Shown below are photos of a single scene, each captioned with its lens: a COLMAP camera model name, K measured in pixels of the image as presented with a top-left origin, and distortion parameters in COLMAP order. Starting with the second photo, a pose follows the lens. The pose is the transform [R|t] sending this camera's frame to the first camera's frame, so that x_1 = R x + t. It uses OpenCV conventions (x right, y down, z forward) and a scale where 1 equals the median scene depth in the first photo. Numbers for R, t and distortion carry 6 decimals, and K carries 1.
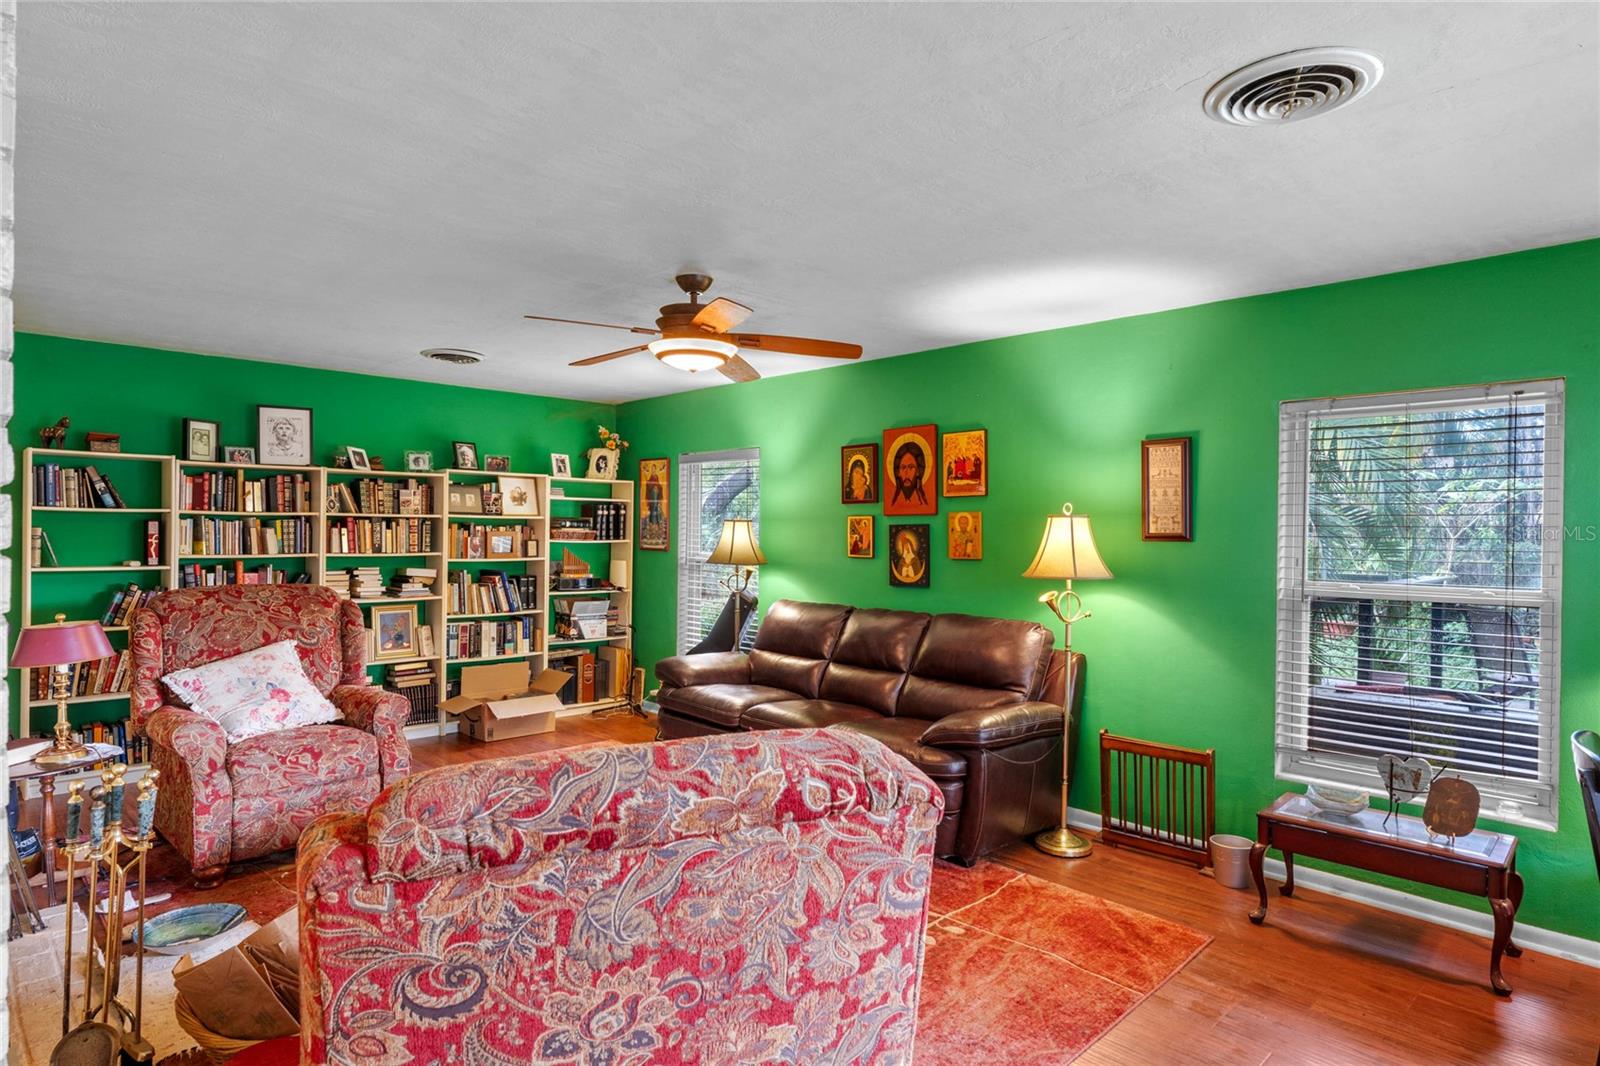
lens RADIAL K [[897.4, 0, 799.9], [0, 897.4, 529.2], [0, 0, 1]] dist [-0.000607, -0.000611]
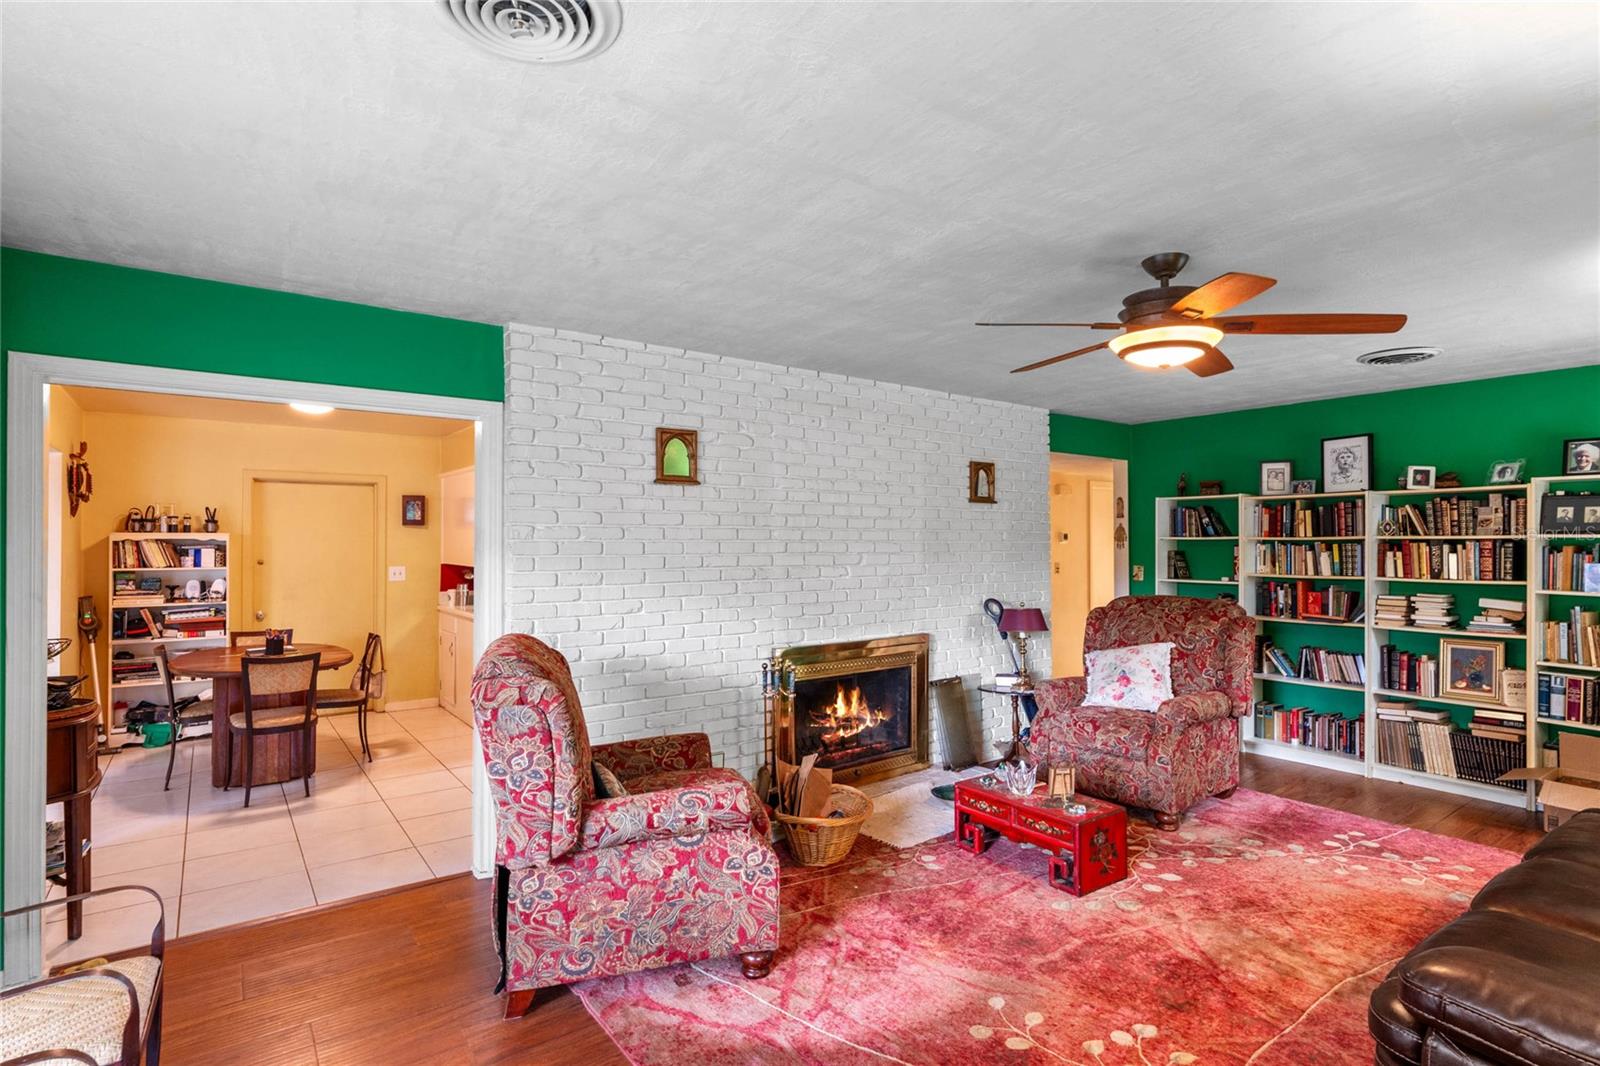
lens RADIAL K [[791.6, 0, 805.9], [0, 791.6, 536.1], [0, 0, 1]] dist [0.001994, -0.000252]
pose [[-0.140002, -0.020387, -0.989941, 0.423309], [-0.002371, 0.999792, -0.020254, 0.000887], [0.990148, -0.000489, -0.140021, 0.485971]]
